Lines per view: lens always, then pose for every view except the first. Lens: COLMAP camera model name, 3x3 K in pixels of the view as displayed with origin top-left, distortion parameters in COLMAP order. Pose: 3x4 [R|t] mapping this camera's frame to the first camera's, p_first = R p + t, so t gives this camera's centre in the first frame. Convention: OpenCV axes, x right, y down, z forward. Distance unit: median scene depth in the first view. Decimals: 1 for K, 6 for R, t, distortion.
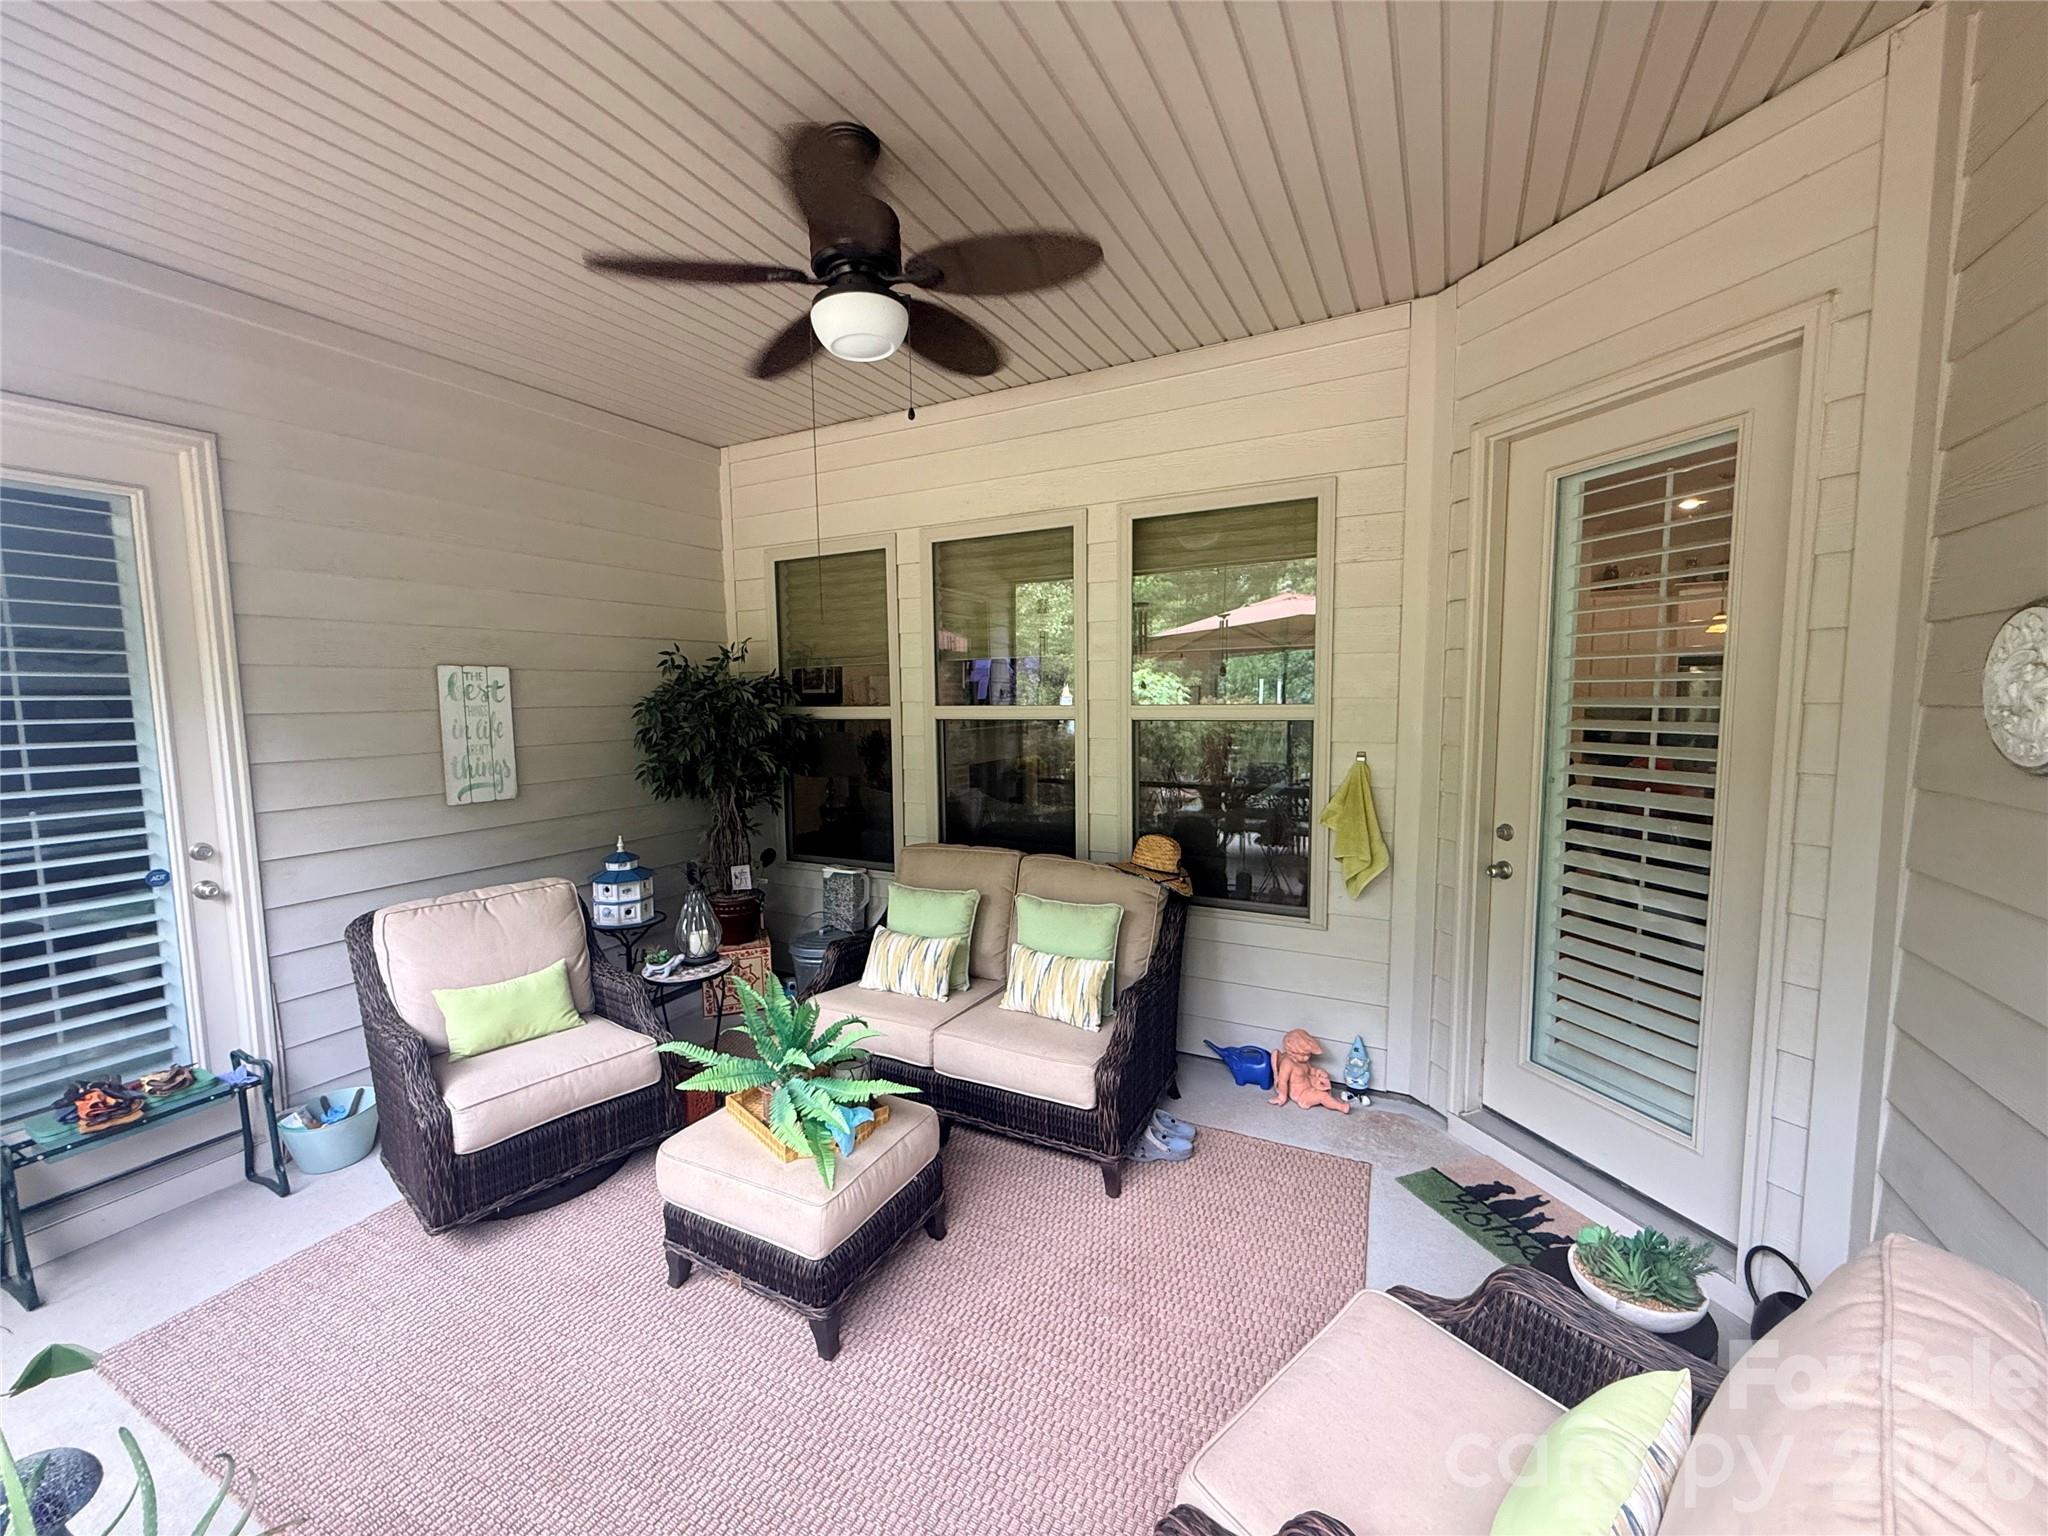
lens RADIAL K [[818.1, 0, 1019.2], [0, 818.1, 769.0], [0, 0, 1]] dist [-0.000636, 0.000119]
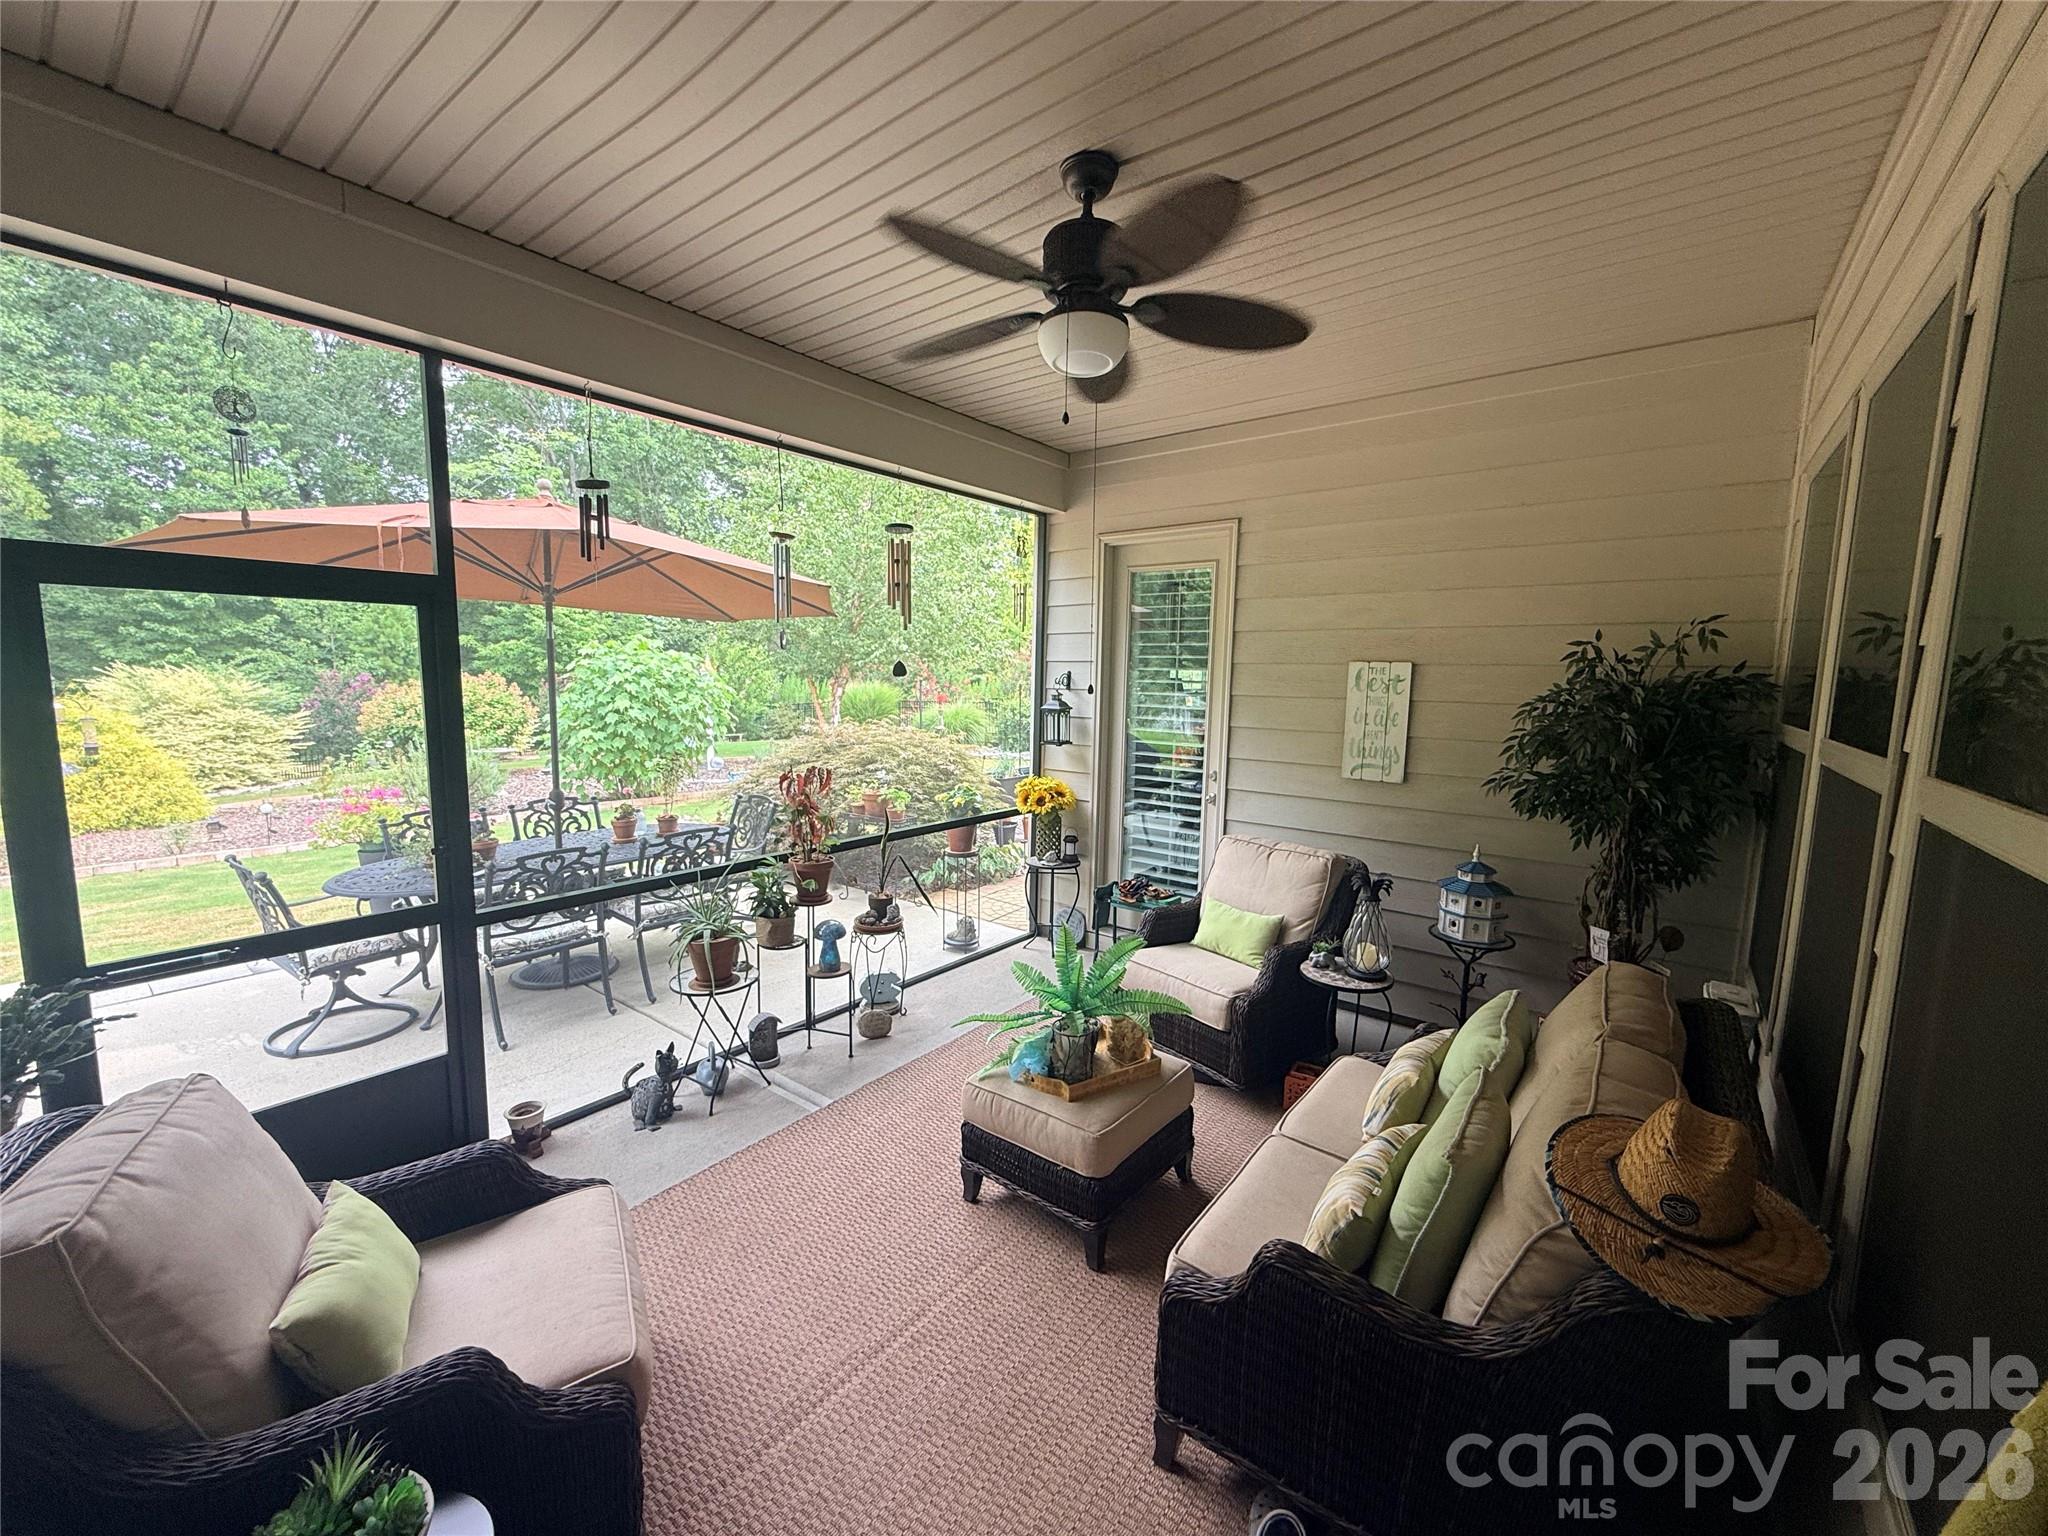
lens RADIAL K [[818.1, 0, 1019.2], [0, 818.1, 769.0], [0, 0, 1]] dist [-0.000636, 0.000119]
pose [[-0.182615, 0.127755, -0.974849, 0.558386], [-0.107103, 0.983036, 0.148891, -0.095067], [0.977333, 0.131599, -0.165834, 0.717726]]
